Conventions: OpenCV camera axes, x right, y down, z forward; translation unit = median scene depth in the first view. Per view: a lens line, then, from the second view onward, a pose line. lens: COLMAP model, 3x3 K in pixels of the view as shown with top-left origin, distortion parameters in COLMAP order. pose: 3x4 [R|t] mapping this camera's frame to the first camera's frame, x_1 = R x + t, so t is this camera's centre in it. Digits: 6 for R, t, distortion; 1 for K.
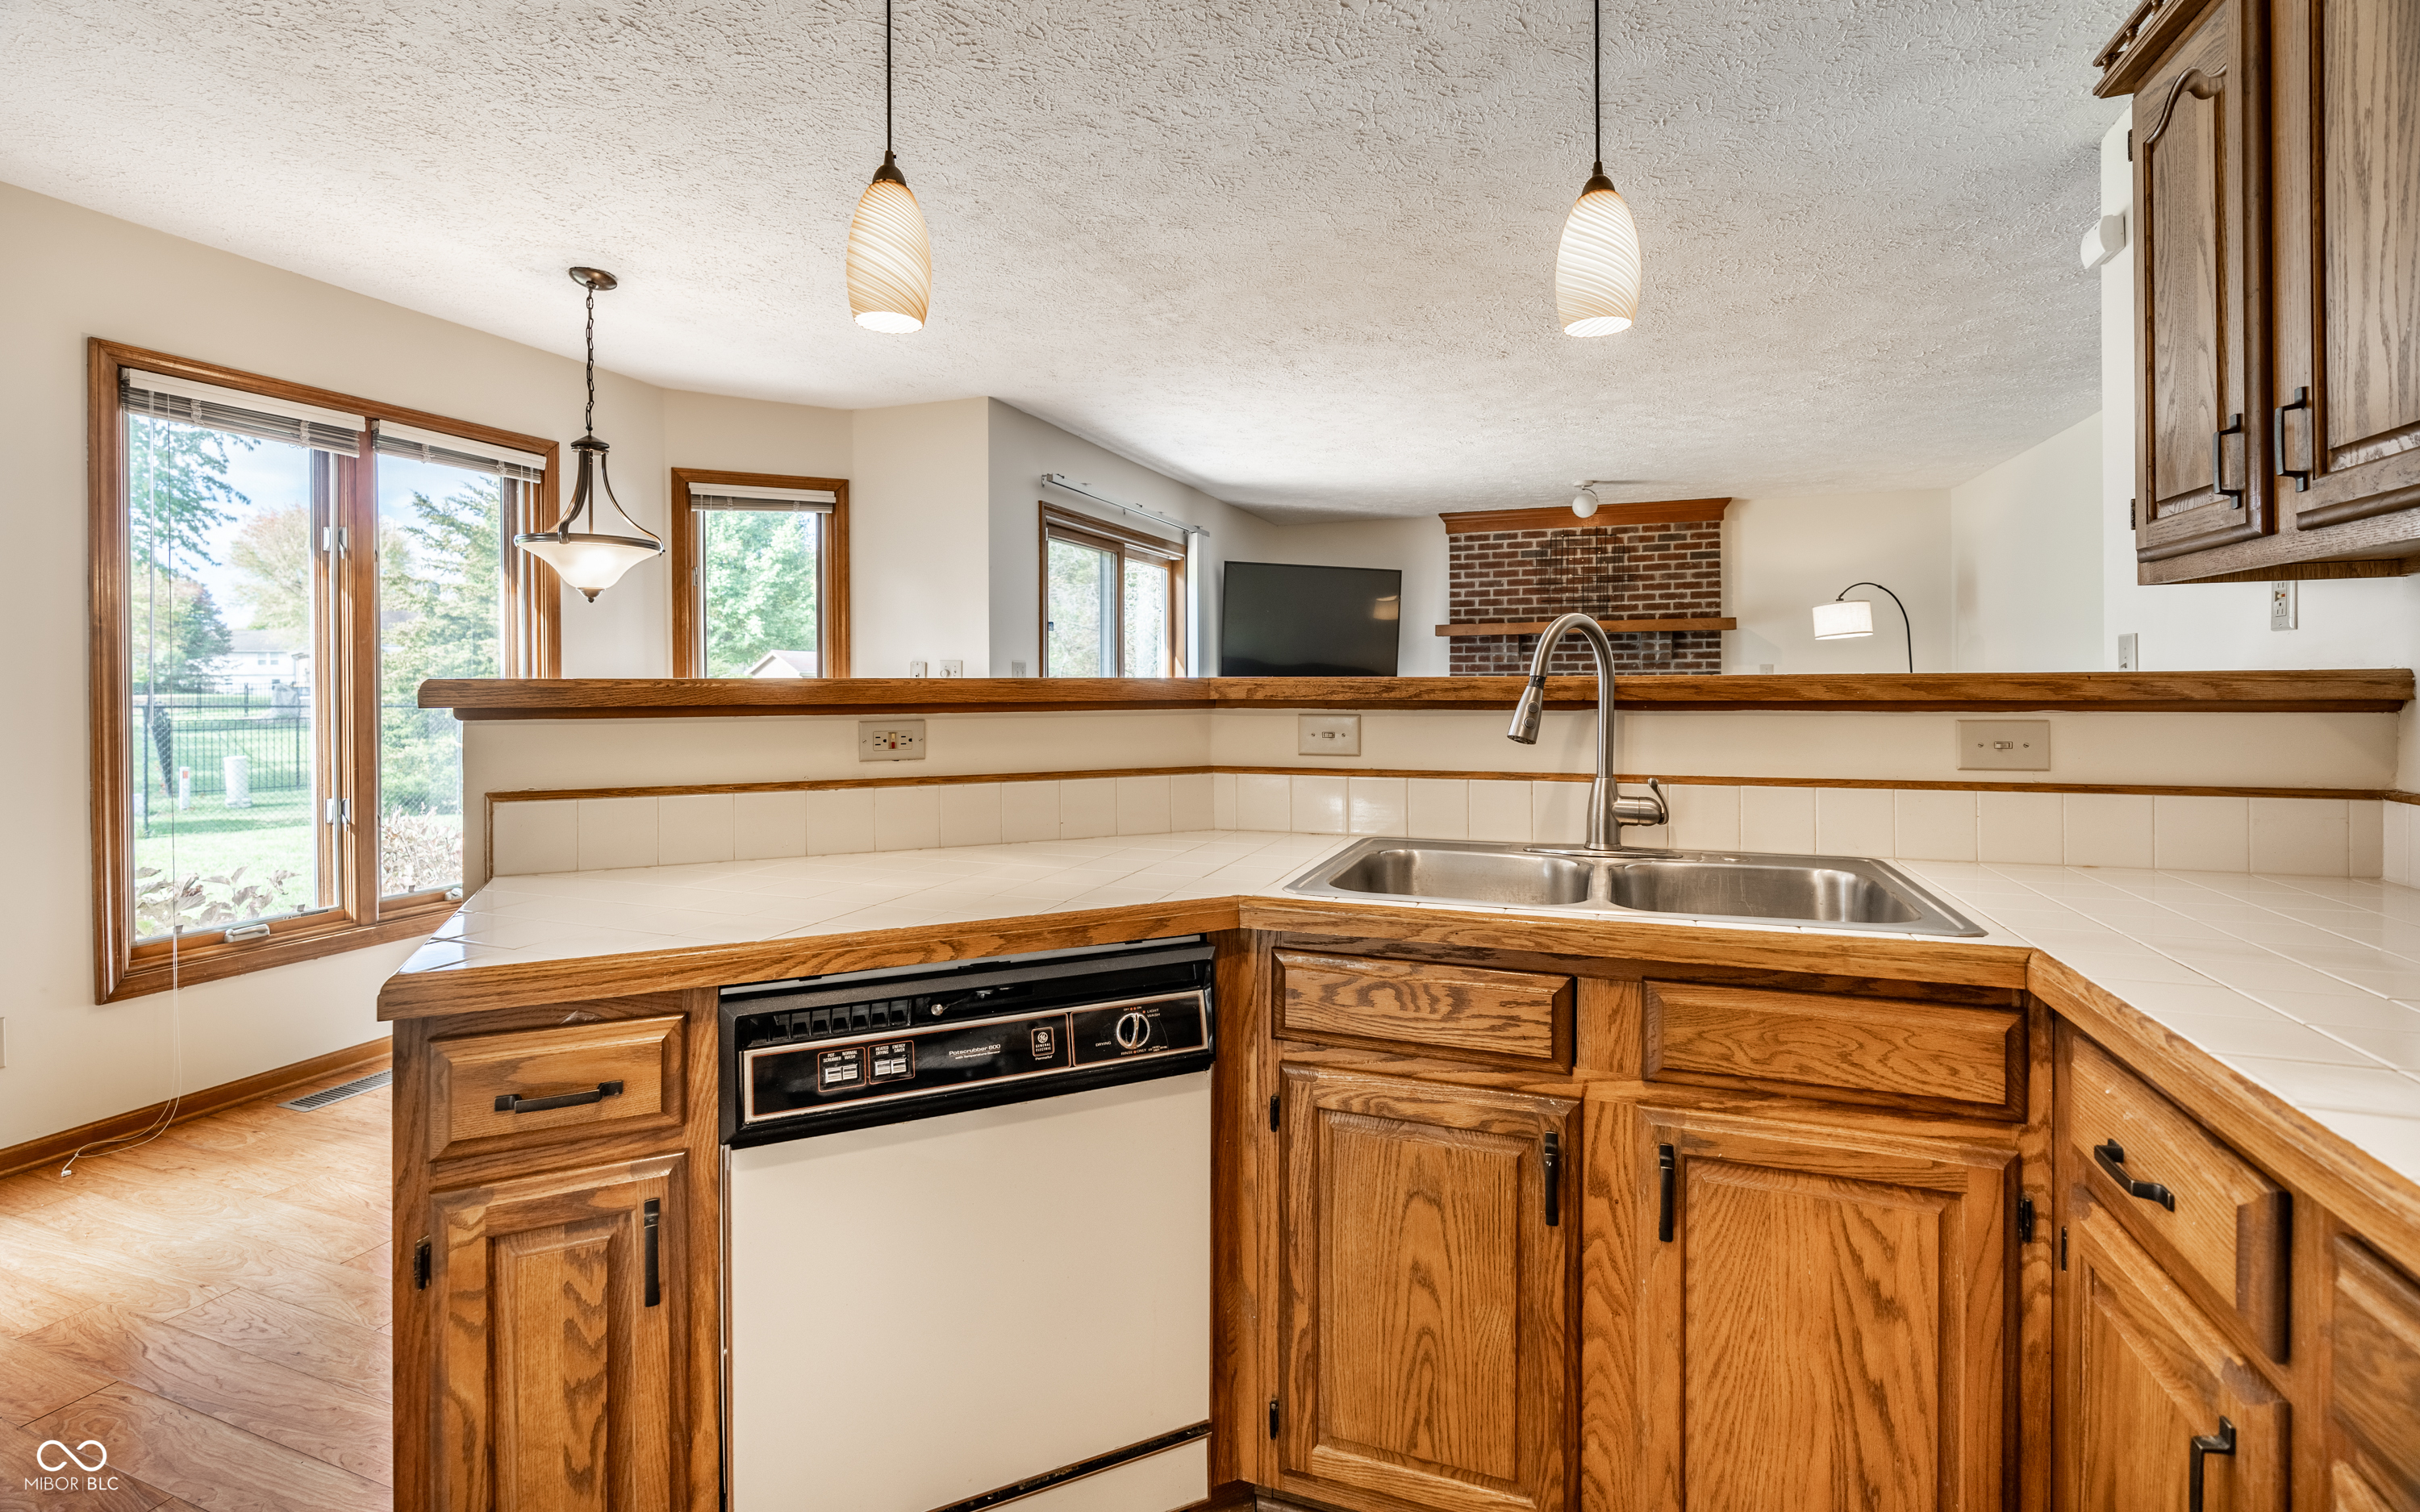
lens RADIAL K [[1073.0, 0, 1188.1], [0, 1073.0, 686.8], [0, 0, 1]] dist [-0.005667, 0.002120]
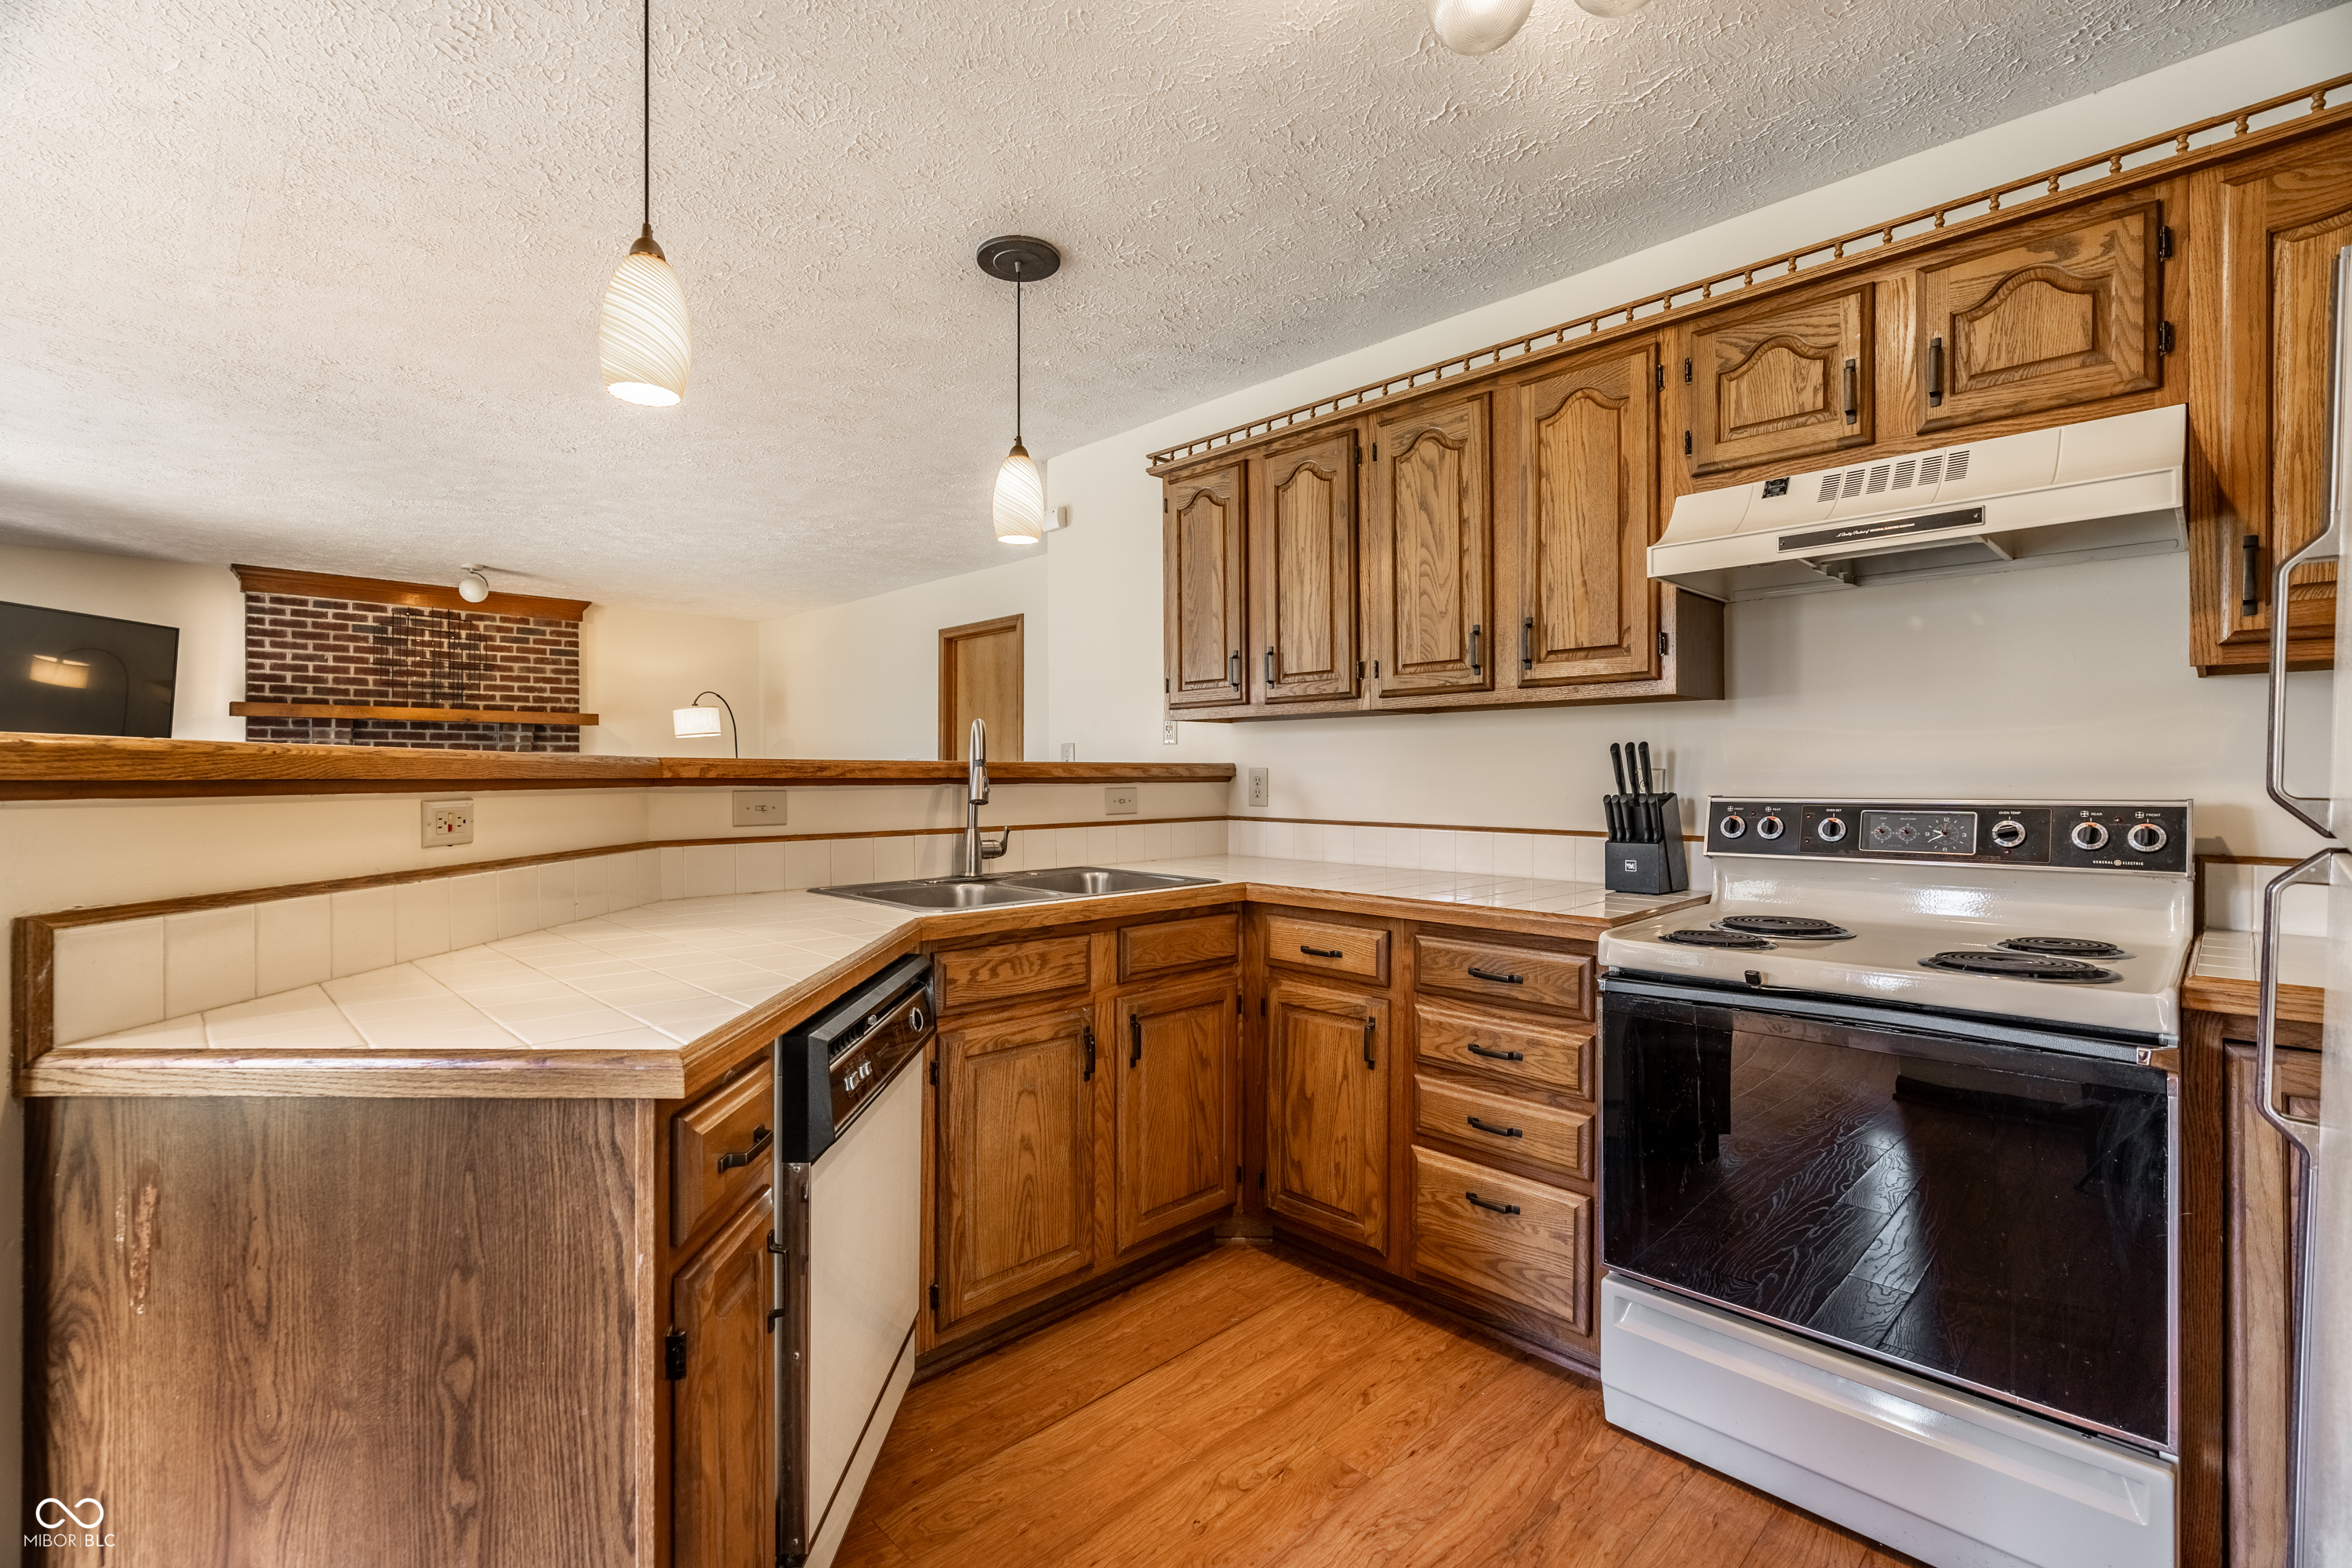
lens RADIAL K [[1048.5, 0, 1173.5], [0, 1048.5, 776.9], [0, 0, 1]] dist [-0.004463, 0.002104]
pose [[0.423486, 0.003158, 0.905897, -0.191052], [0.002526, 0.999986, -0.004666, 0.004600], [-0.905899, 0.004264, 0.423472, 0.028498]]
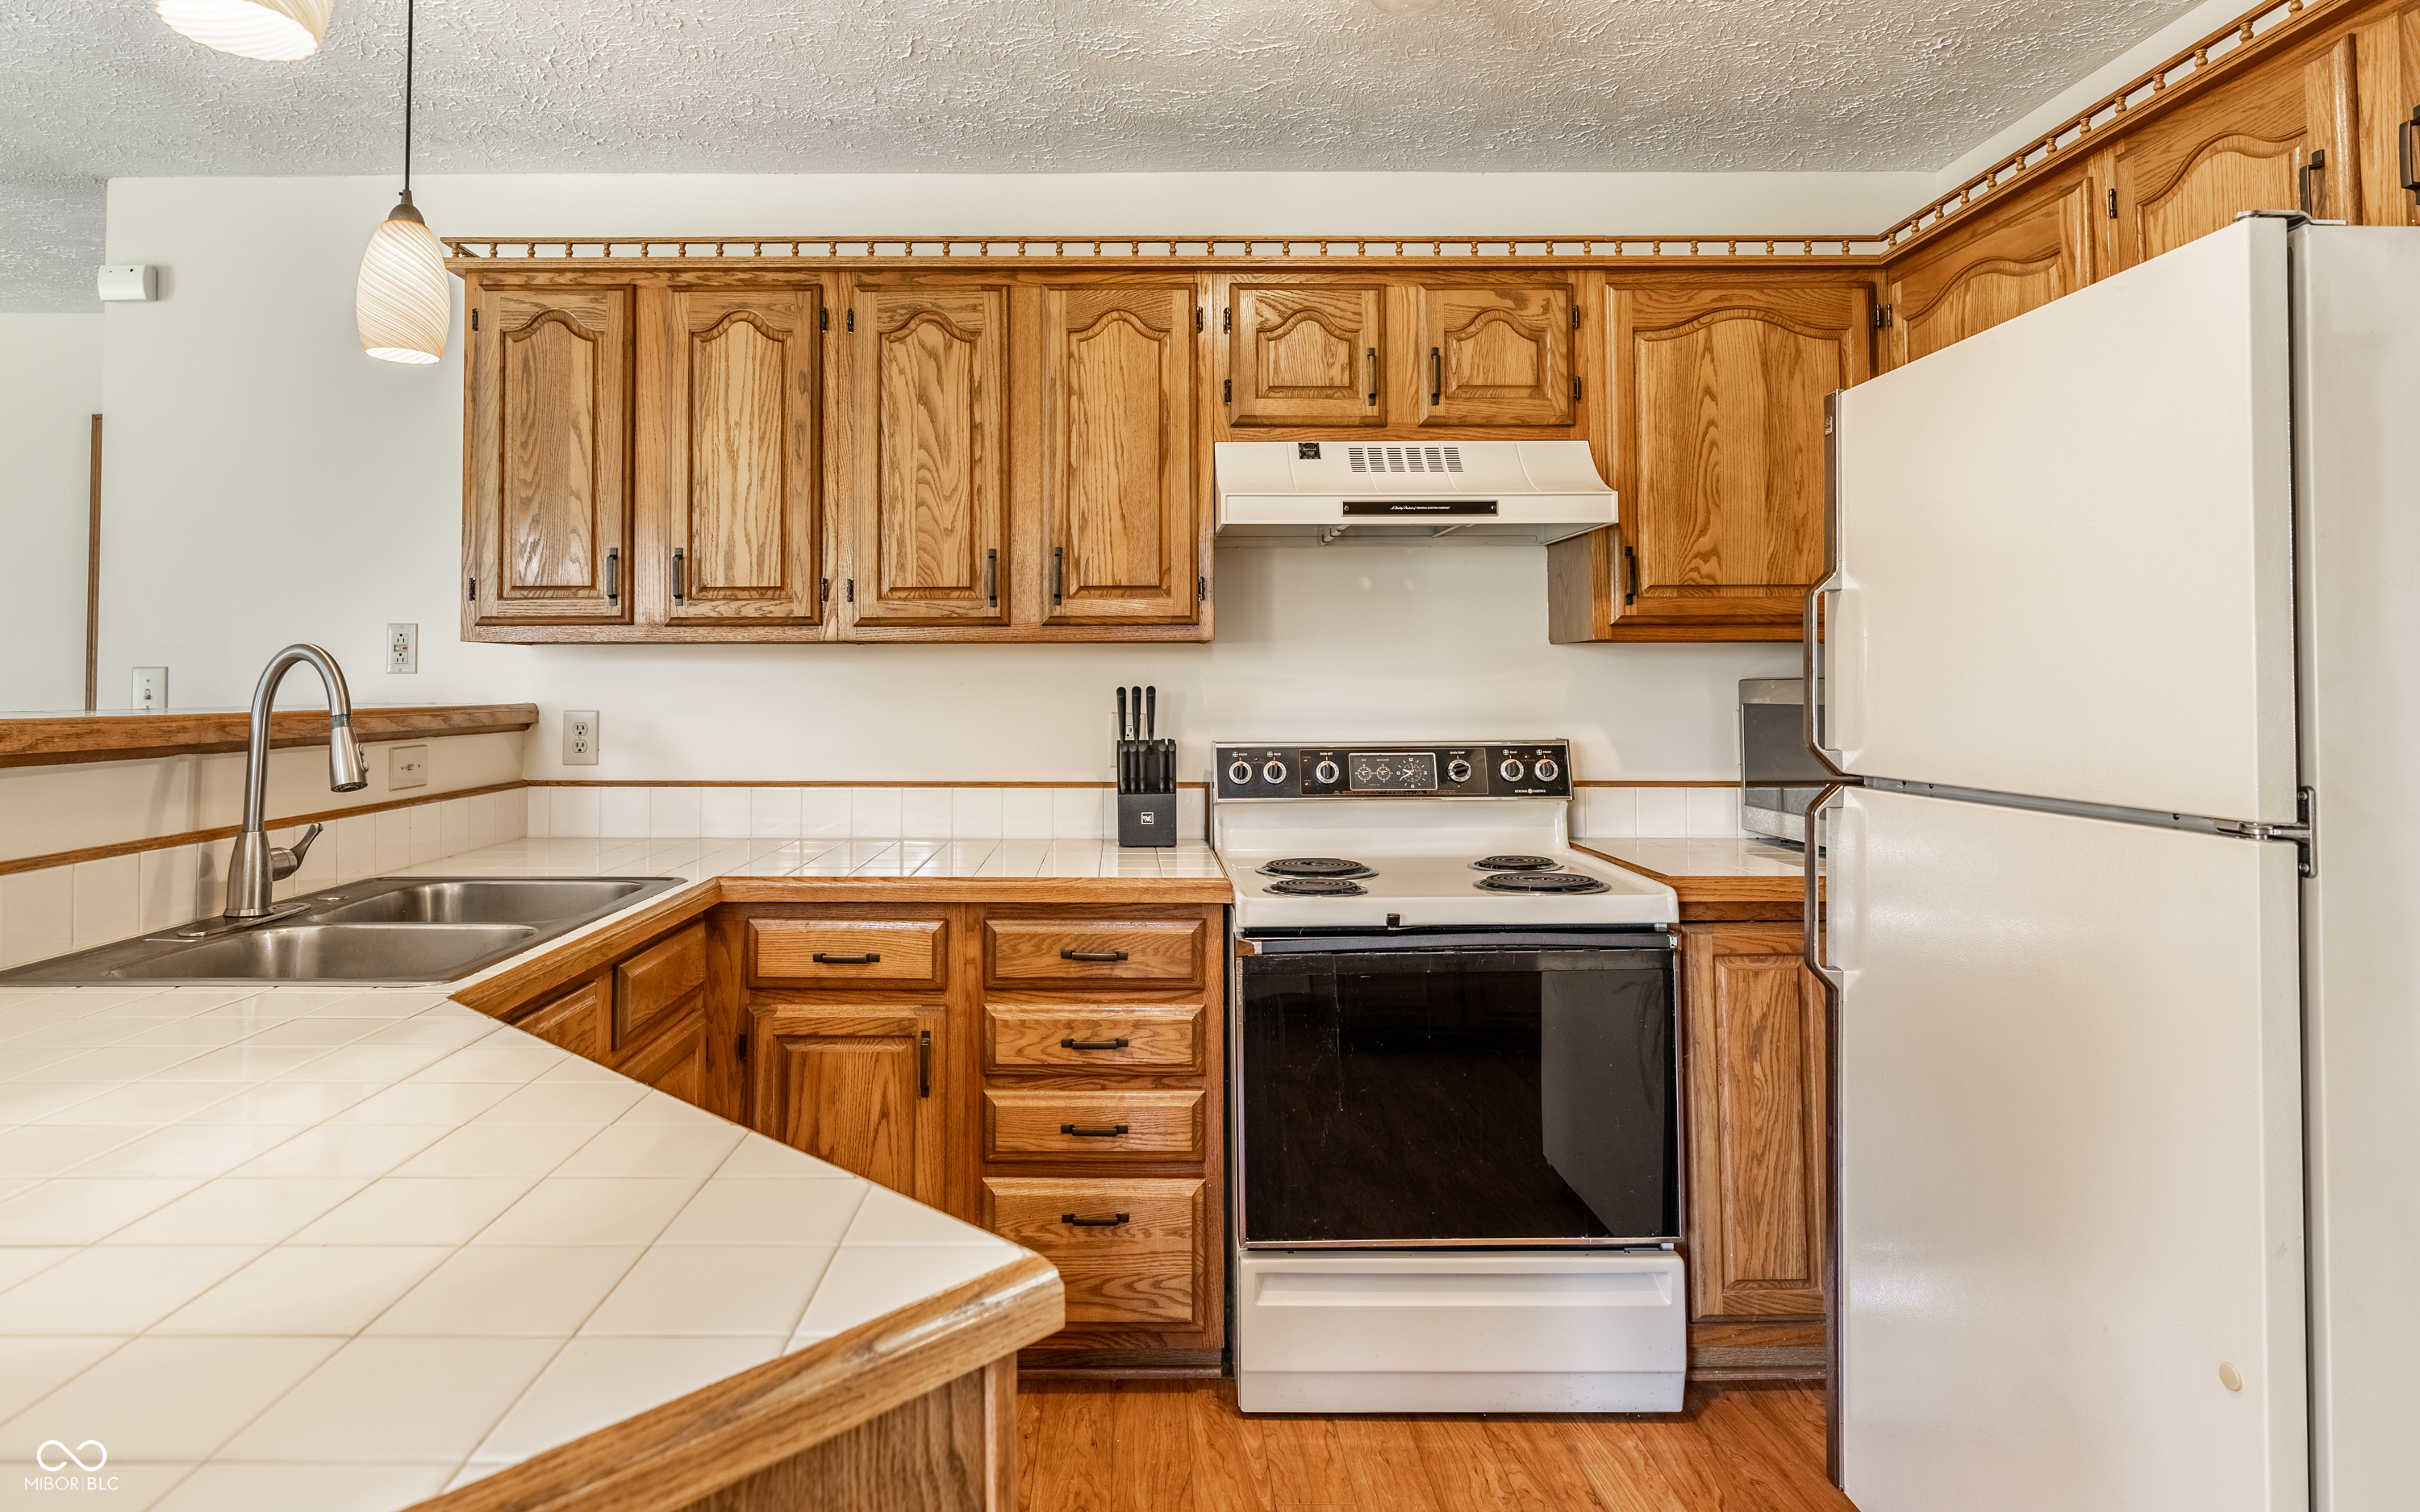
lens RADIAL K [[1317.2, 0, 1119.0], [0, 1317.2, 633.5], [0, 0, 1]] dist [-0.008929, 0.000856]
pose [[-0.343645, 0.045854, 0.937979, -0.197152], [0.008784, 0.998920, -0.045615, -0.004565], [-0.939058, -0.007436, -0.343677, 0.164841]]
